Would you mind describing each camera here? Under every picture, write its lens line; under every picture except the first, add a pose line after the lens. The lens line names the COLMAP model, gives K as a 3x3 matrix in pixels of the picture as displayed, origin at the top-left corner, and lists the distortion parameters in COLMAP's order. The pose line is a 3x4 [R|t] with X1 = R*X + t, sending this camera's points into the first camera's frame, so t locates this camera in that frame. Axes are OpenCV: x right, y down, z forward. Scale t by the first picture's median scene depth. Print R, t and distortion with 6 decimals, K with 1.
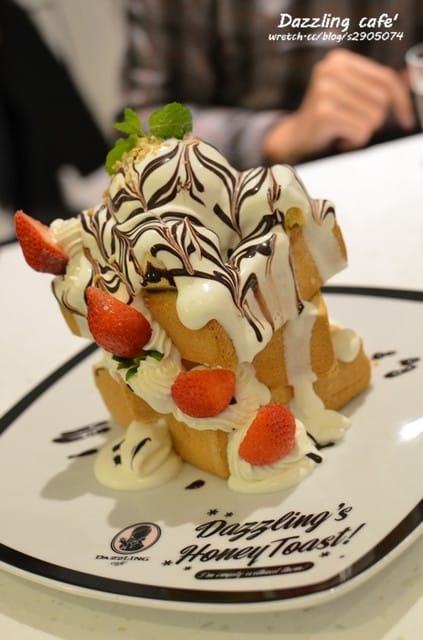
lens RADIAL K [[959.3, 0, 211.5], [0, 959.3, 320.0], [0, 0, 1]] dist [-0.114648, -0.058025]
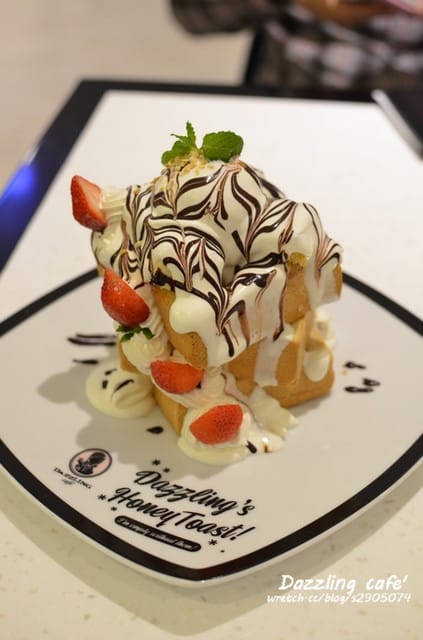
lens RADIAL K [[959.3, 0, 211.5], [0, 959.3, 320.0], [0, 0, 1]] dist [-0.114648, -0.058025]
pose [[0.941989, 0.329148, -0.065723, 0.090694], [-0.303510, 0.918920, 0.251928, -0.305988], [0.143316, -0.217366, 0.965512, -0.148016]]
